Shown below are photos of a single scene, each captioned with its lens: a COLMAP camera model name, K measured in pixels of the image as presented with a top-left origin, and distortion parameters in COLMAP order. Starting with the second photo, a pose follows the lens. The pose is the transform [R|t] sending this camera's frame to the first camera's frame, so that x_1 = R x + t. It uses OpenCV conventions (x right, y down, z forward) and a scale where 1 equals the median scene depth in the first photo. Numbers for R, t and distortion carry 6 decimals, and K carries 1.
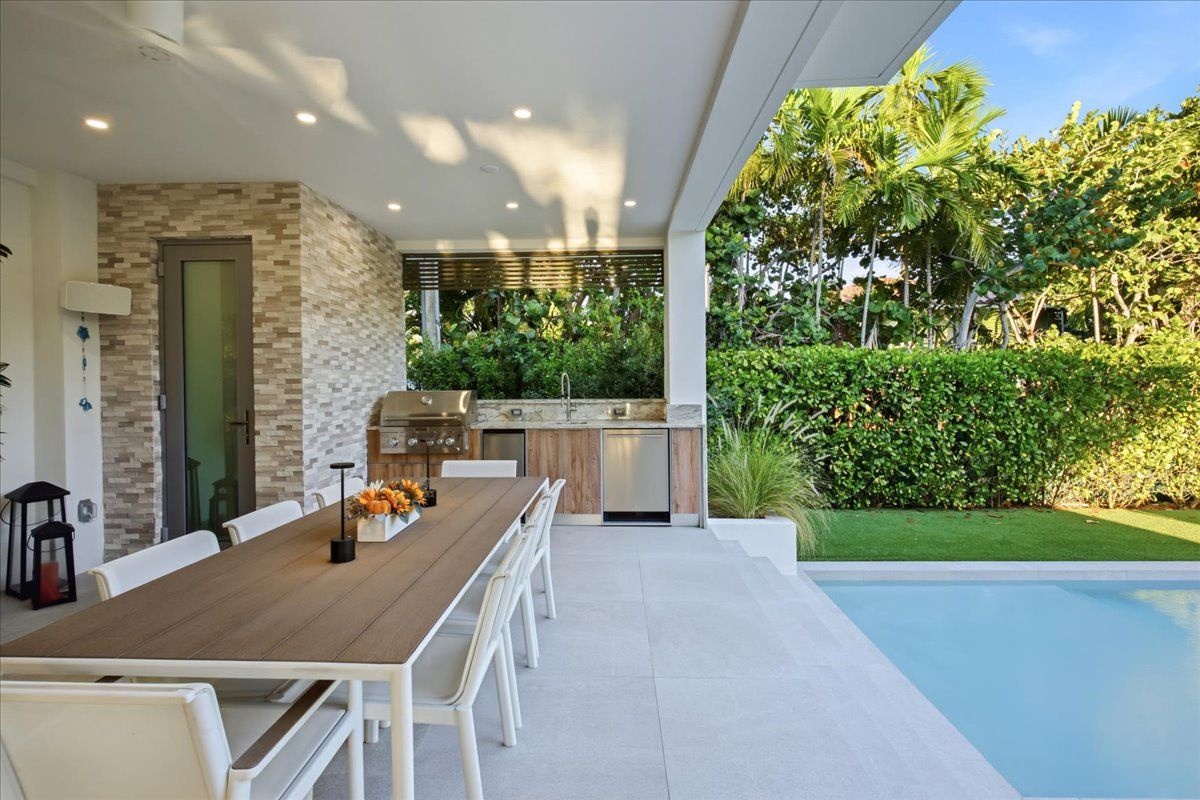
lens RADIAL K [[574.8, 0, 600.0], [0, 574.8, 400.0], [0, 0, 1]] dist [0.000391, 0.000095]
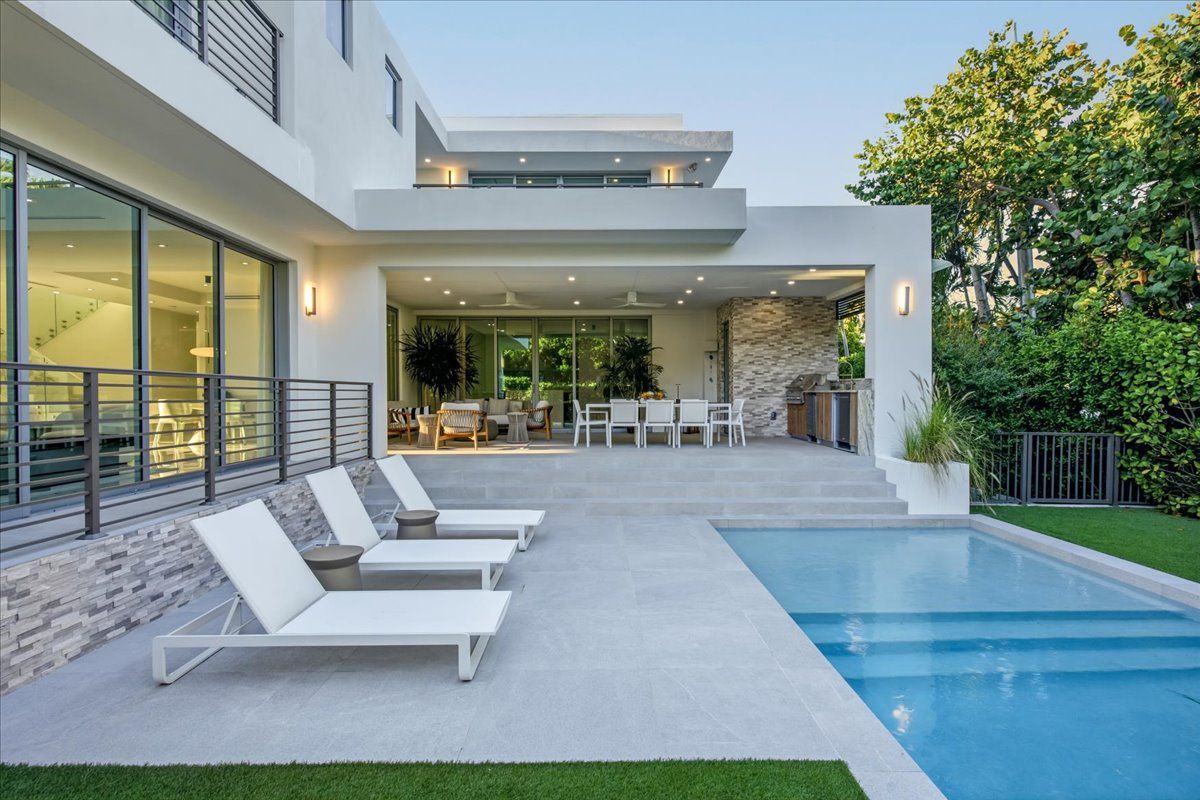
lens RADIAL K [[574.8, 0, 600.0], [0, 574.8, 400.0], [0, 0, 1]] dist [0.000391, 0.000095]
pose [[0.033080, 0.021497, -0.999221, 2.060830], [-0.025165, 0.999470, 0.020670, 0.063606], [0.999136, 0.024461, 0.033604, 0.267081]]
